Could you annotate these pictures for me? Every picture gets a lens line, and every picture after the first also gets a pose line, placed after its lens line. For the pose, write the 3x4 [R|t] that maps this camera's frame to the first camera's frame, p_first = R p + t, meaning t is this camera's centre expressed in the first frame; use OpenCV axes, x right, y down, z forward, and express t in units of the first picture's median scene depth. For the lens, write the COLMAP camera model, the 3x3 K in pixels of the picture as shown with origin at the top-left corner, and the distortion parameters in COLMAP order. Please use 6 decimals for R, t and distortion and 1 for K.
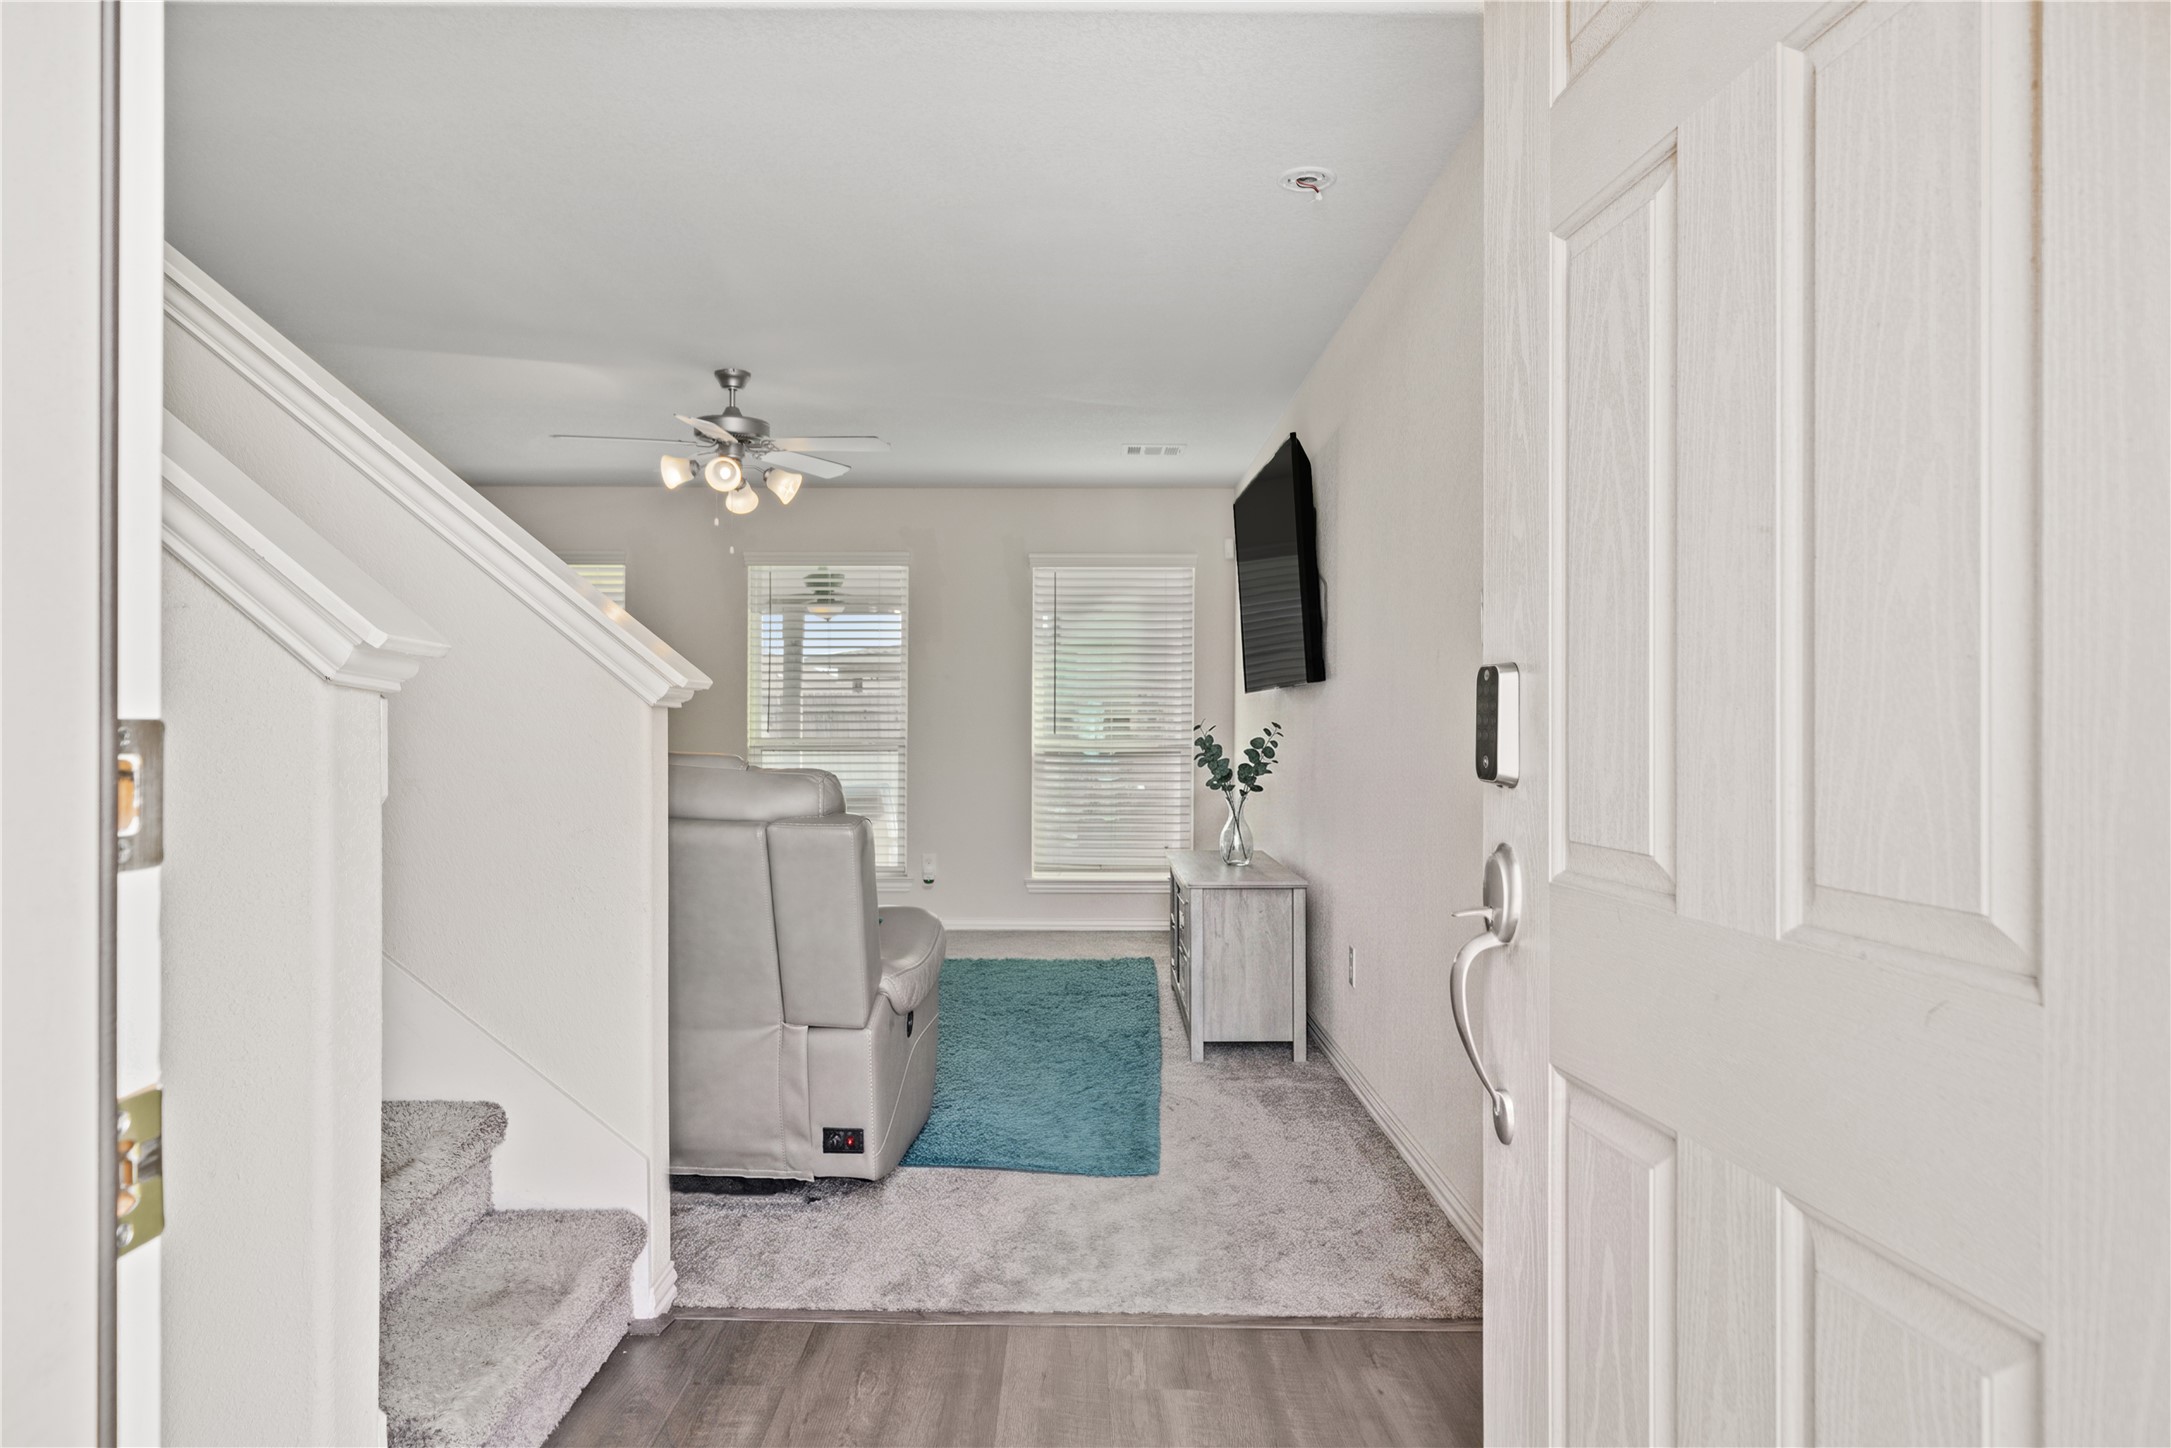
lens RADIAL K [[1425.5, 0, 1085.5], [0, 1425.5, 724.0], [0, 0, 1]] dist [0.096247, 0.000626]
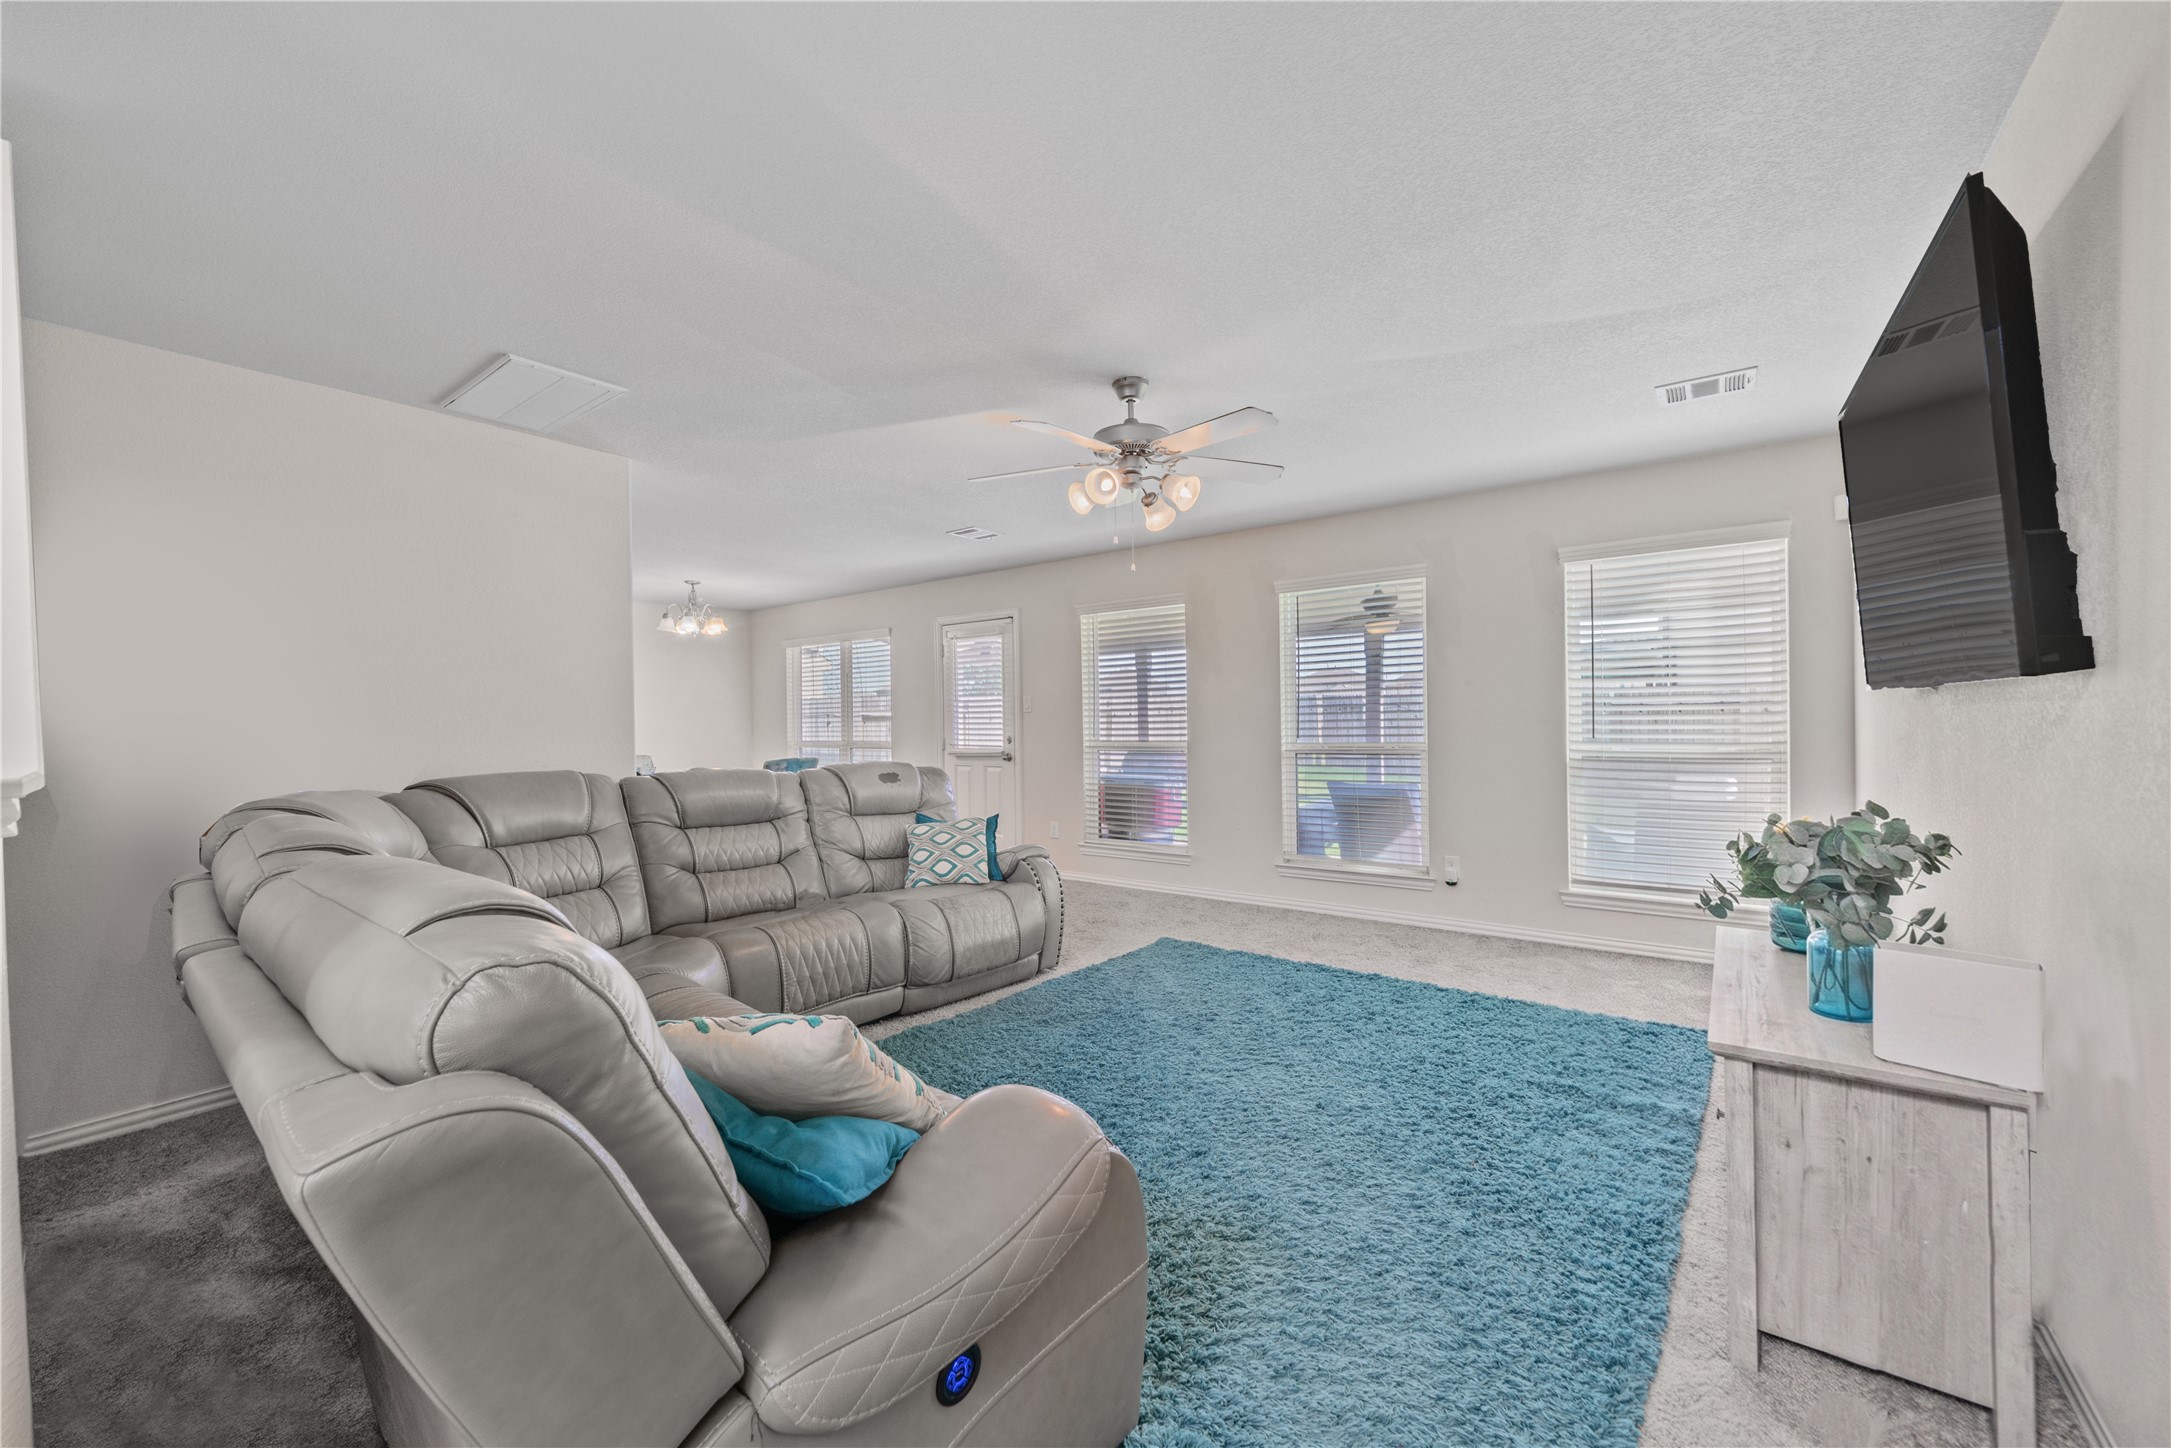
lens RADIAL K [[852.2, 0, 1077.7], [0, 852.2, 727.3], [0, 0, 1]] dist [-0.001406, 0.000190]
pose [[0.797330, -0.008576, -0.603482, 0.053808], [0.020705, 0.999699, 0.013149, -0.017793], [0.603188, -0.022979, 0.797268, 0.417860]]
